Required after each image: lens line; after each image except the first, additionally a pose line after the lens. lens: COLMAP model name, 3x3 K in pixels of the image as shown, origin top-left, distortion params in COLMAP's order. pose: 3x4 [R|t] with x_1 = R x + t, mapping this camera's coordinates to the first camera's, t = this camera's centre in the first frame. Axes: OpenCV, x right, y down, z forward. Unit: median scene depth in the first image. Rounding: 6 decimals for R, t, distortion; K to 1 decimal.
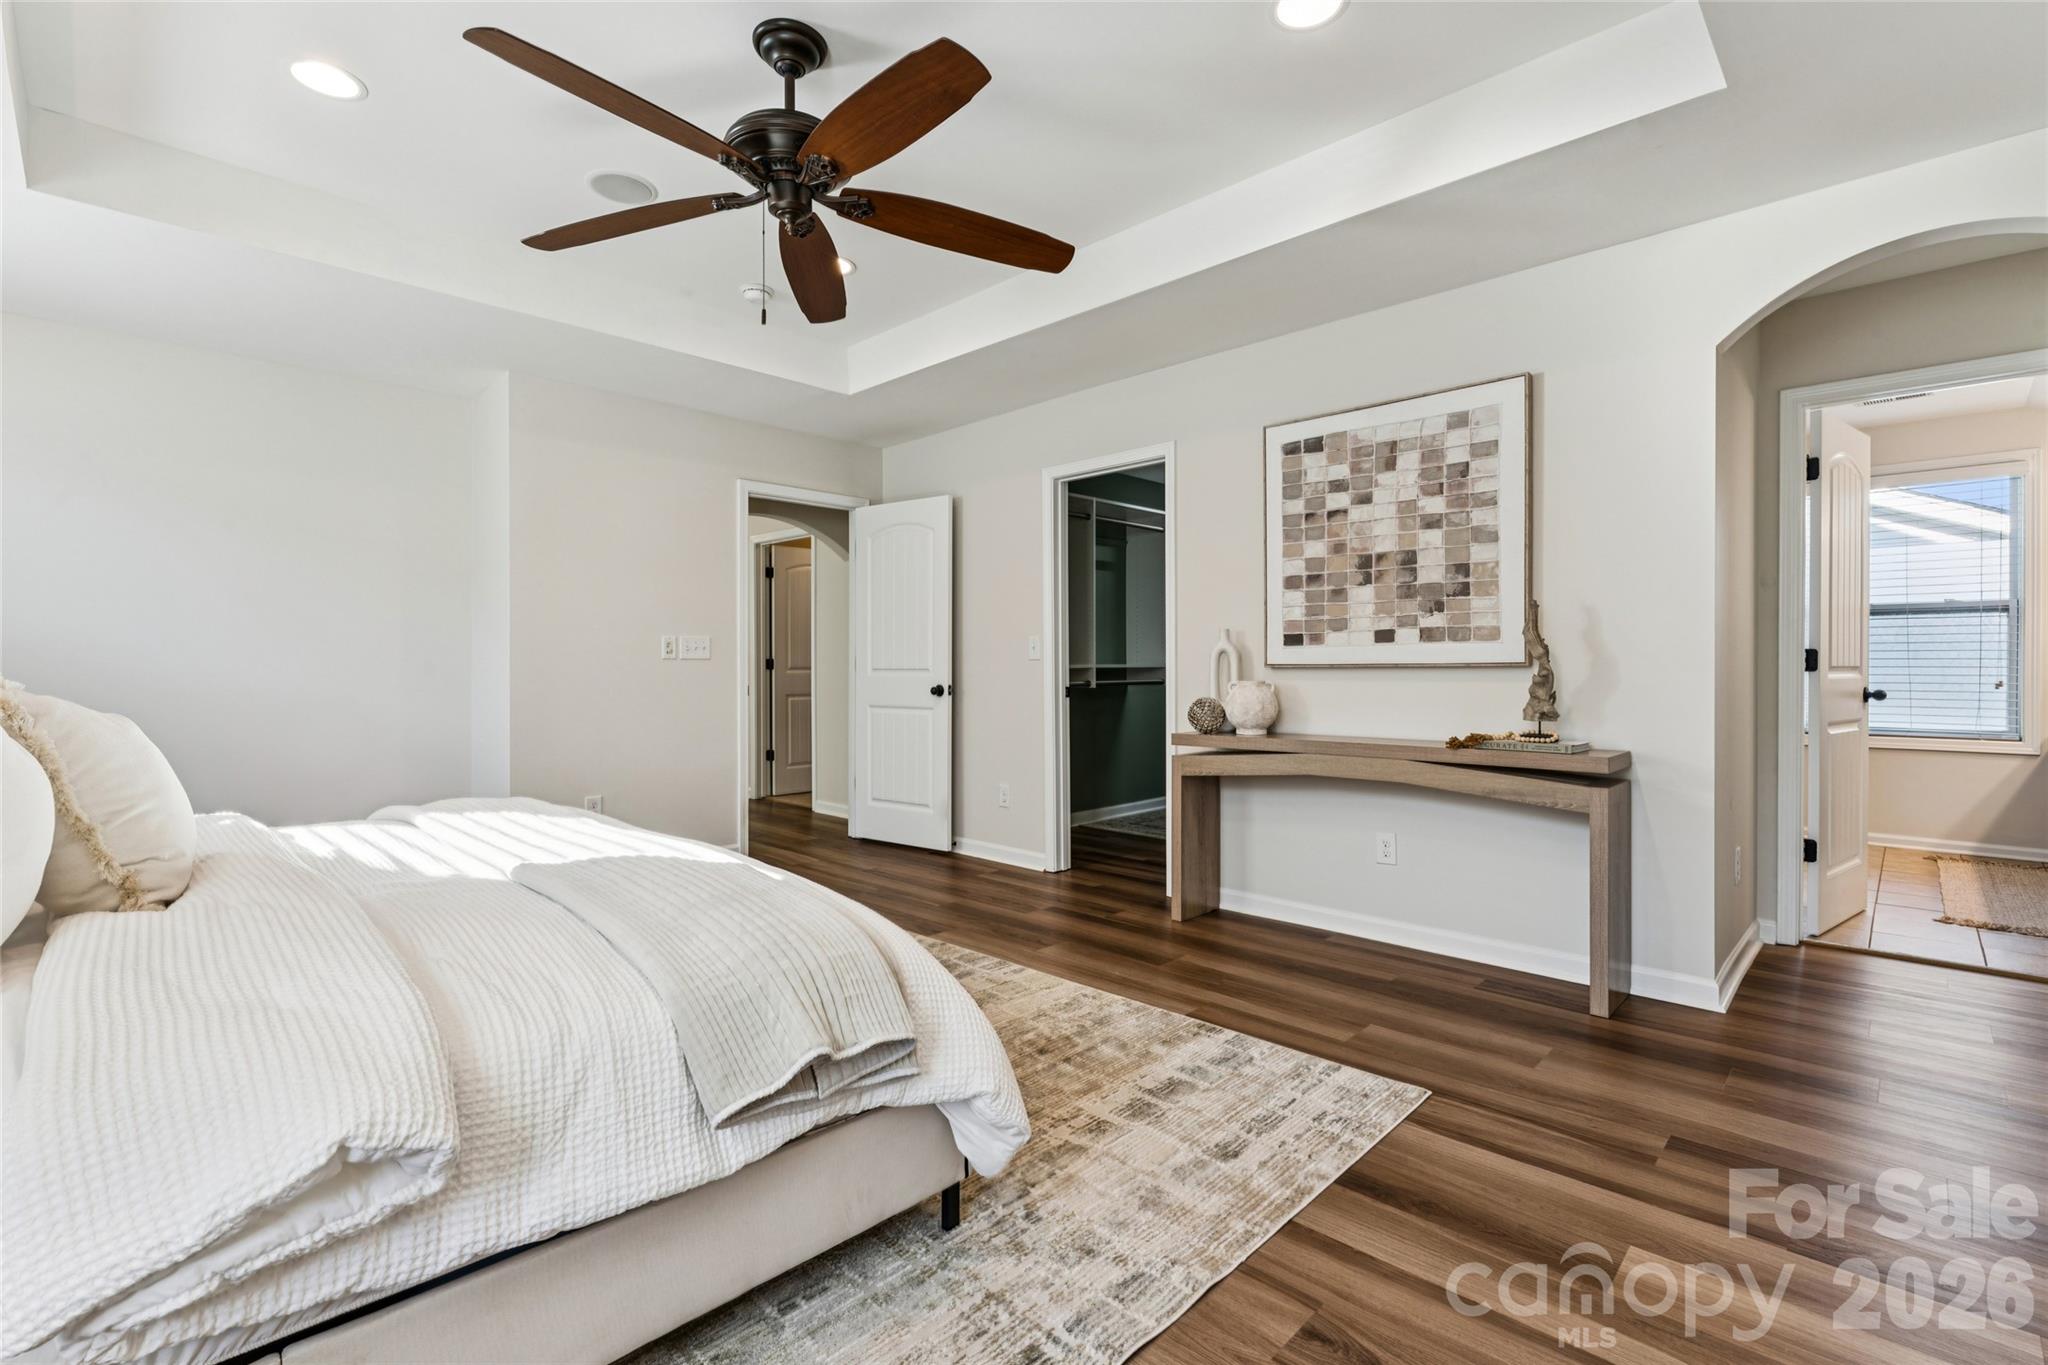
lens RADIAL K [[912.1, 0, 1026.3], [0, 912.1, 684.3], [0, 0, 1]] dist [0.002082, -0.000985]
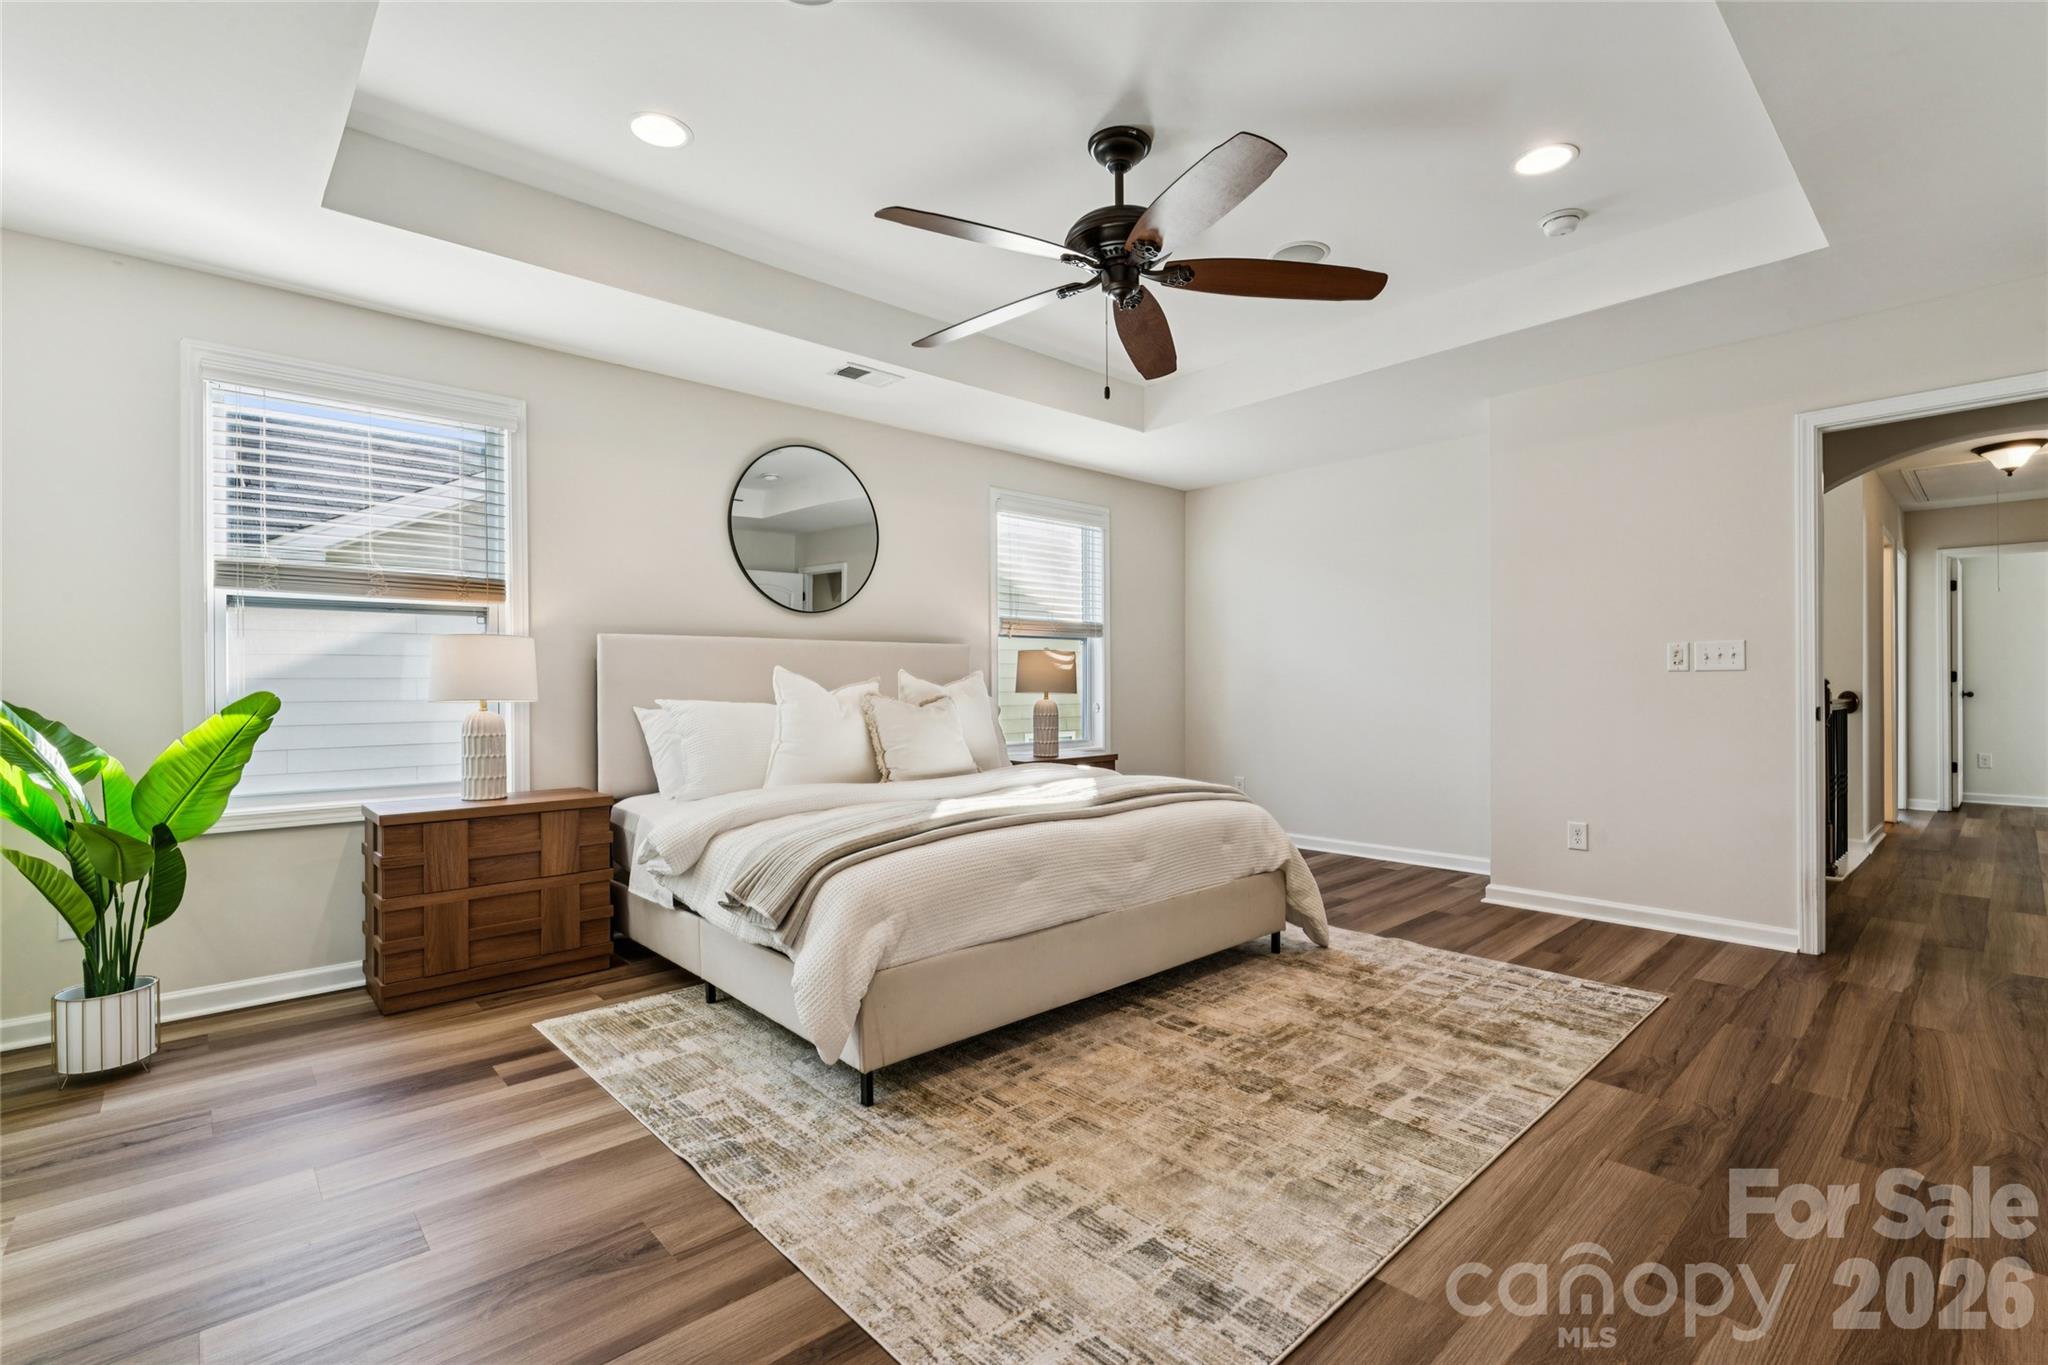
lens RADIAL K [[912.1, 0, 1026.3], [0, 912.1, 684.3], [0, 0, 1]] dist [0.002082, -0.000985]
pose [[-0.050602, 0.000433, -0.998719, 0.811777], [-0.008069, 0.999967, 0.000842, -0.021254], [0.998686, 0.008101, -0.050597, 0.840816]]
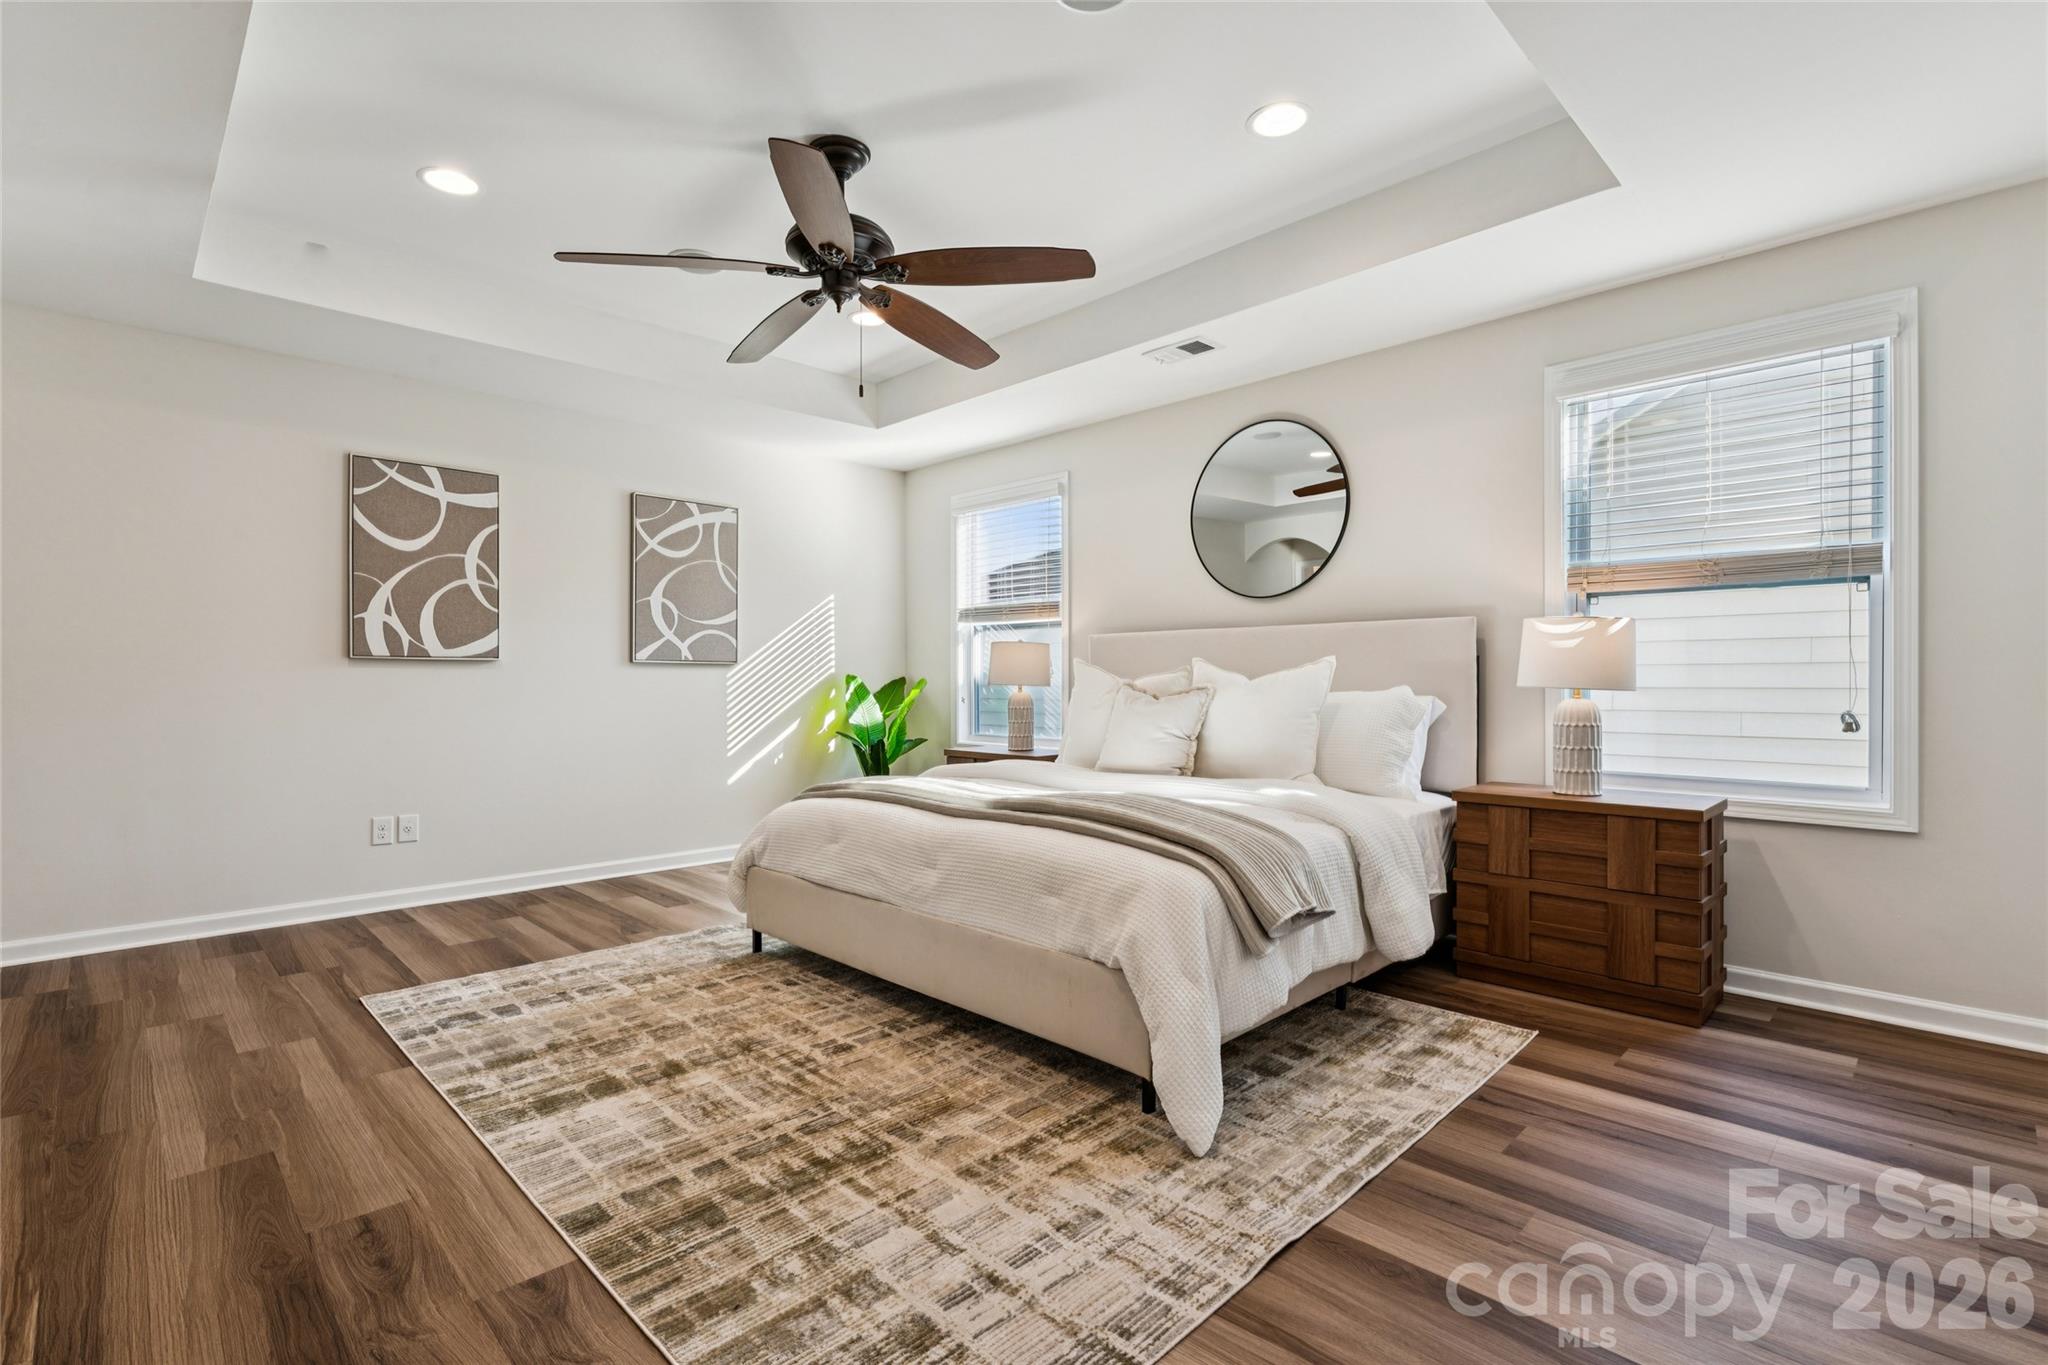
lens RADIAL K [[946.5, 0, 1030.1], [0, 946.5, 681.5], [0, 0, 1]] dist [-0.010947, -0.000151]
pose [[-0.999897, -0.000105, 0.014330, -0.468686], [0.000074, 0.999922, 0.012525, -0.024591], [-0.014331, 0.012524, -0.999819, 2.001474]]
